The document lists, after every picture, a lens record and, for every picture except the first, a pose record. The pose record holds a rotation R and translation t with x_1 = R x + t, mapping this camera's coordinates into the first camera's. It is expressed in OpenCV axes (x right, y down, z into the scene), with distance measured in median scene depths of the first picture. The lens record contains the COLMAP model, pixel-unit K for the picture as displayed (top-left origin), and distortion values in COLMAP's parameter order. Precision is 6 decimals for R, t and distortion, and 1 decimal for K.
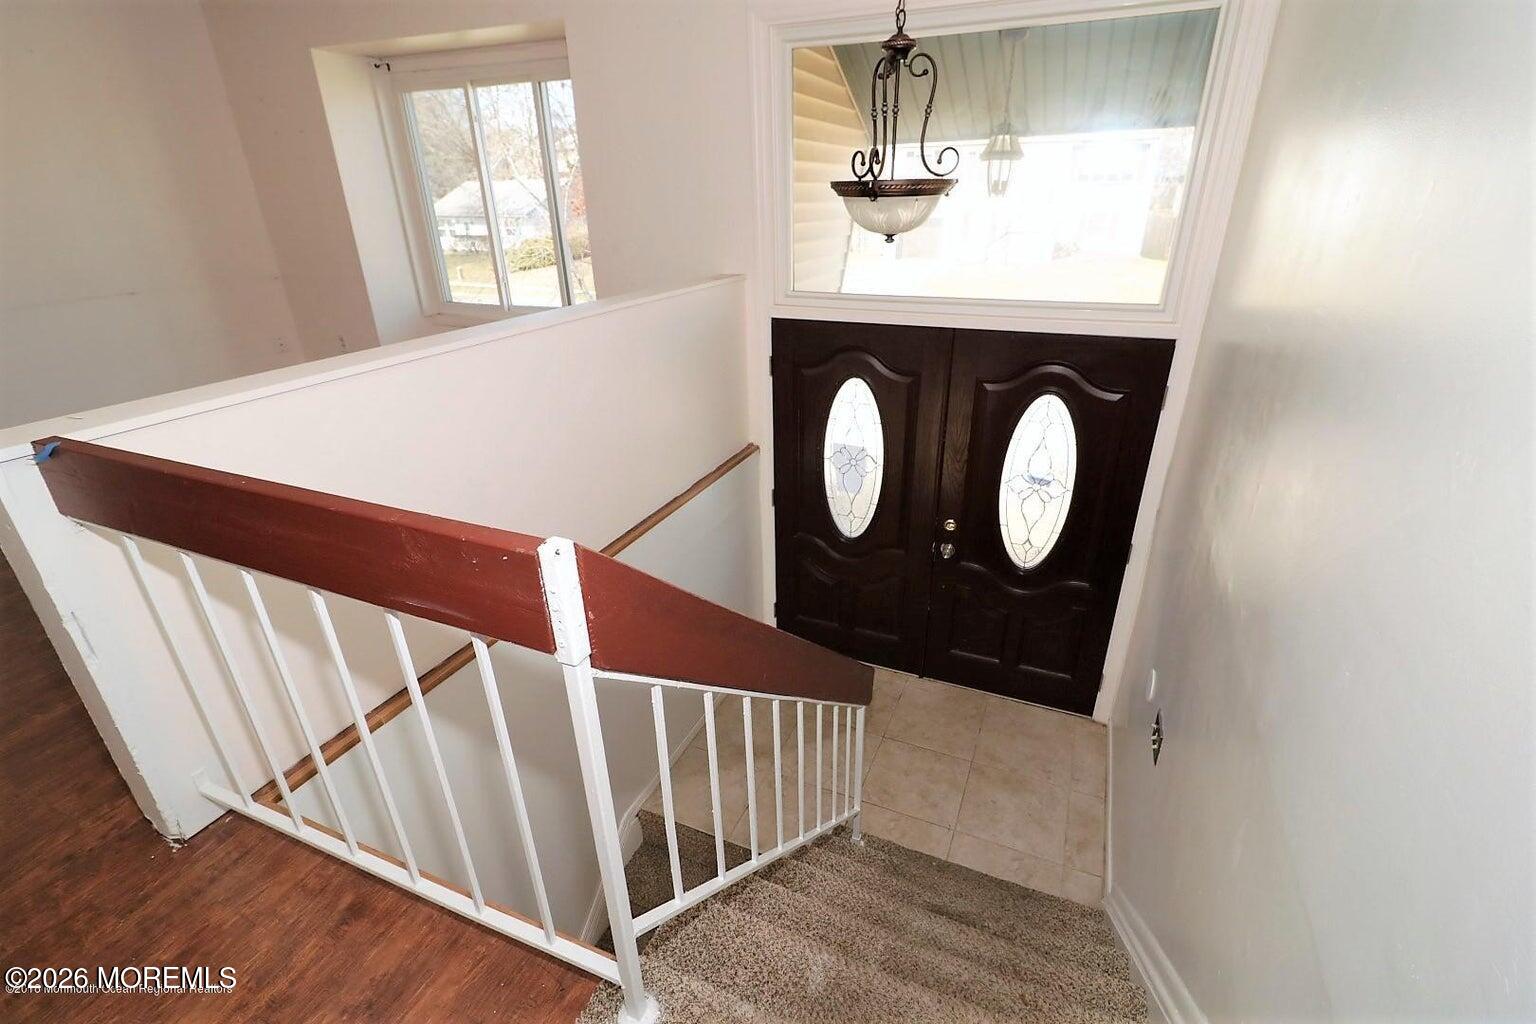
lens RADIAL K [[709.5, 0, 768.6], [0, 709.5, 518.4], [0, 0, 1]] dist [0.001405, -0.000779]
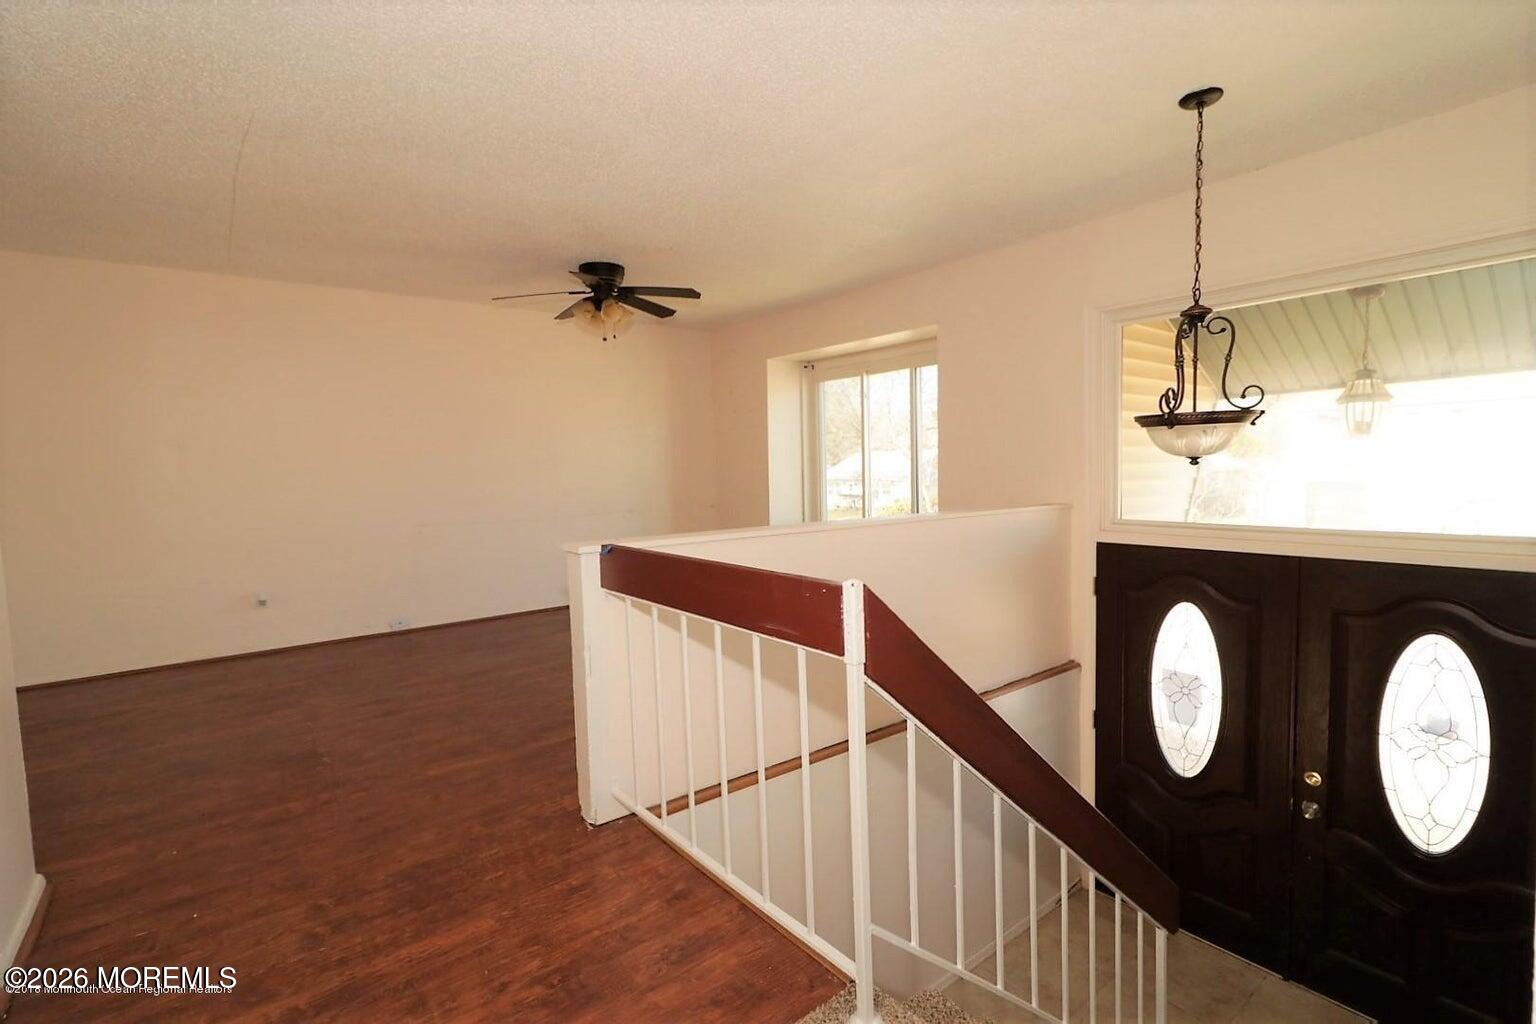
lens RADIAL K [[709.5, 0, 768.6], [0, 709.5, 518.4], [0, 0, 1]] dist [0.001405, -0.000779]
pose [[0.881971, 0.028537, -0.470439, 0.071383], [-0.188611, 0.936122, -0.296819, 0.098373], [0.431918, 0.350516, 0.831015, -0.124050]]
